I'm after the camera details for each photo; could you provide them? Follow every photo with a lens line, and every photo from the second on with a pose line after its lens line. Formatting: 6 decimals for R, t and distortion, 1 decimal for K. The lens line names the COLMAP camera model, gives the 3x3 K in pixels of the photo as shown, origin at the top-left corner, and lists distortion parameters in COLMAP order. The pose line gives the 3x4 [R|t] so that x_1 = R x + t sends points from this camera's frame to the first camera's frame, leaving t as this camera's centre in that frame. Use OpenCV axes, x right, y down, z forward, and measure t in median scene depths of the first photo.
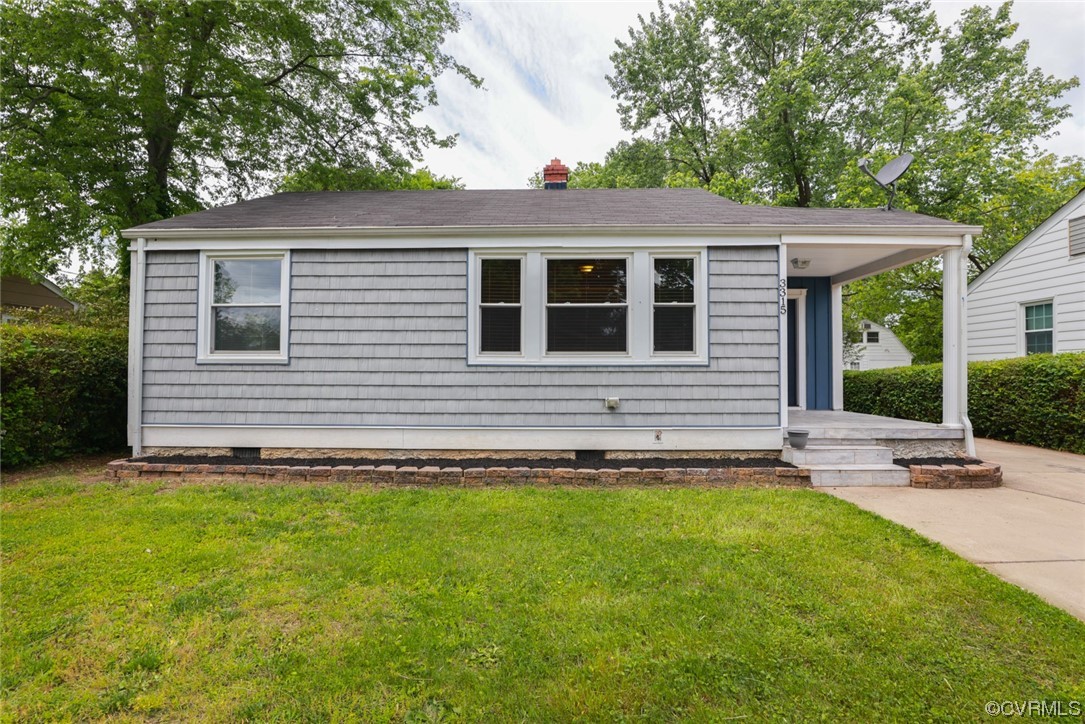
lens RADIAL K [[495.9, 0, 545.0], [0, 495.9, 360.9], [0, 0, 1]] dist [-0.035845, 0.006034]
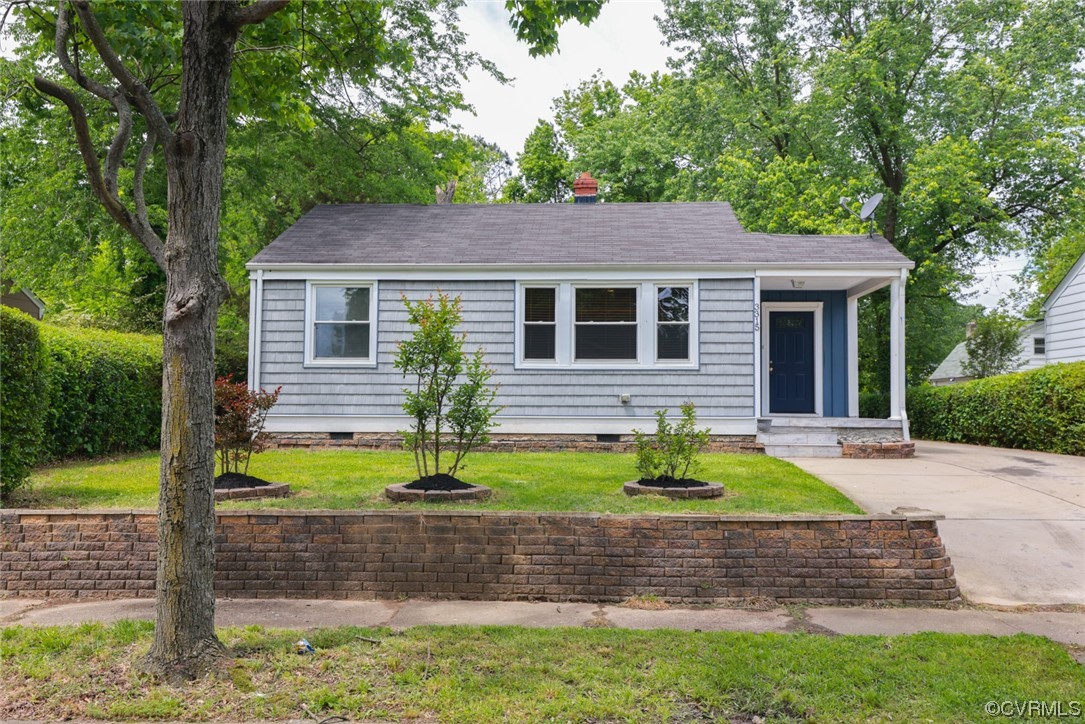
lens RADIAL K [[903.4, 0, 539.0], [0, 903.4, 357.6], [0, 0, 1]] dist [0.002396, -0.000024]
pose [[0.998994, 0.002881, -0.044741, 0.015017], [-0.004365, 0.999442, -0.033106, 0.056736], [0.044621, 0.033268, 0.998450, -1.380503]]
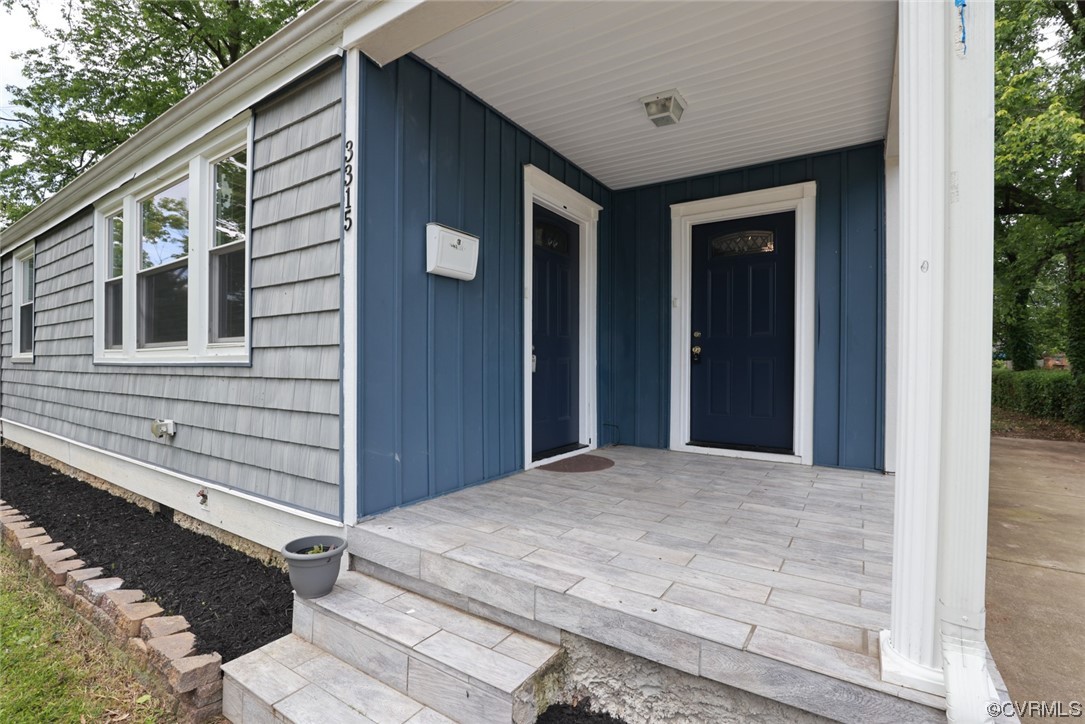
lens RADIAL K [[495.9, 0, 544.2], [0, 495.9, 361.3], [0, 0, 1]] dist [-0.035845, 0.006034]
pose [[0.848441, -0.004289, -0.529272, 0.801120], [0.010494, 0.999907, 0.008720, 0.004807], [0.529186, -0.012952, 0.848407, 0.736986]]
